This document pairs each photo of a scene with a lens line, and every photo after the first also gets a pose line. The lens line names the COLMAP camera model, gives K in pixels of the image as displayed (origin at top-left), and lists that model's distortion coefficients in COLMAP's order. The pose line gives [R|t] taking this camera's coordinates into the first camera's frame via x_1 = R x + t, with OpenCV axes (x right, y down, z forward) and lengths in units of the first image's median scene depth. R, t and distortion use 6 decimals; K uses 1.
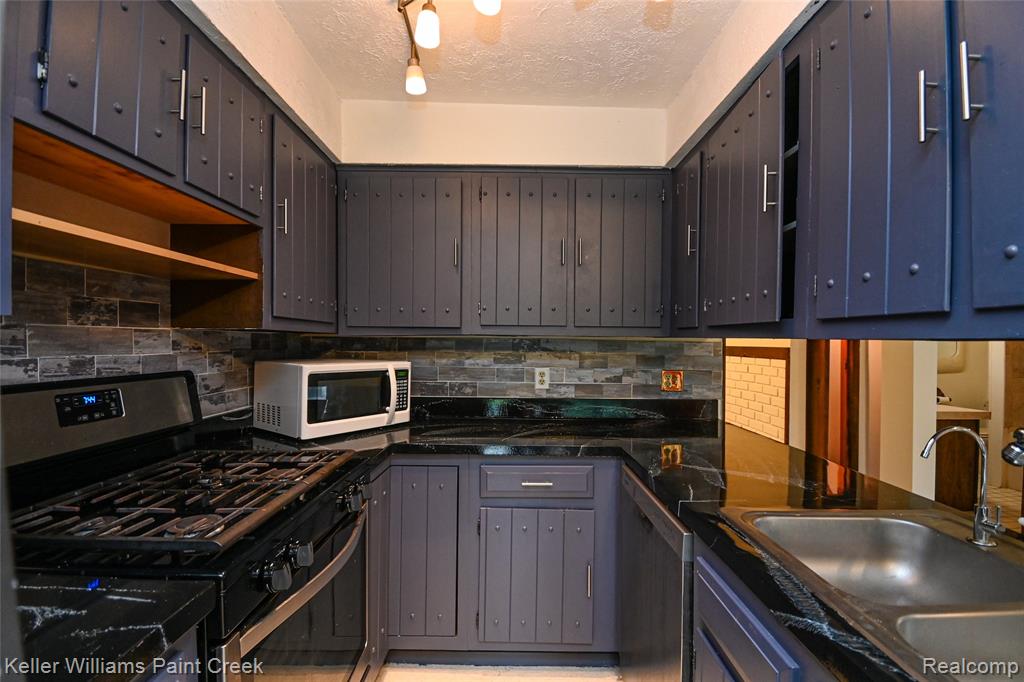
lens RADIAL K [[459.5, 0, 522.5], [0, 459.5, 345.2], [0, 0, 1]] dist [0.002927, -0.016673]
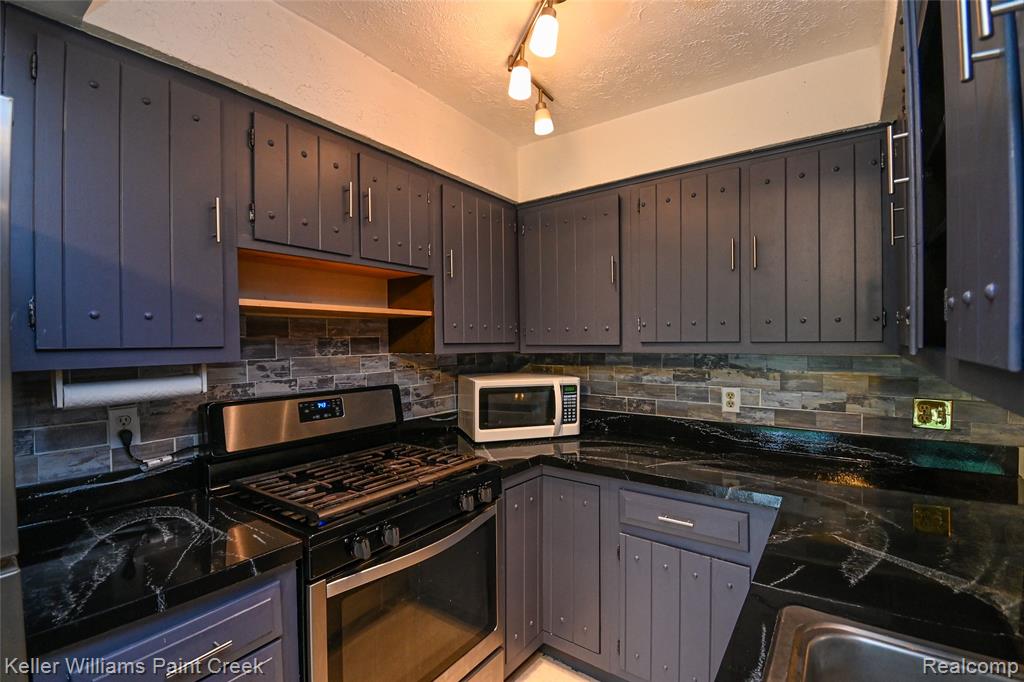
lens RADIAL K [[459.5, 0, 510.0], [0, 459.5, 343.9], [0, 0, 1]] dist [0.002927, -0.016673]
pose [[0.796645, -0.010891, -0.604349, 0.315620], [0.011473, 0.999930, -0.002897, -0.047561], [0.604339, -0.004626, 0.796714, 0.081651]]
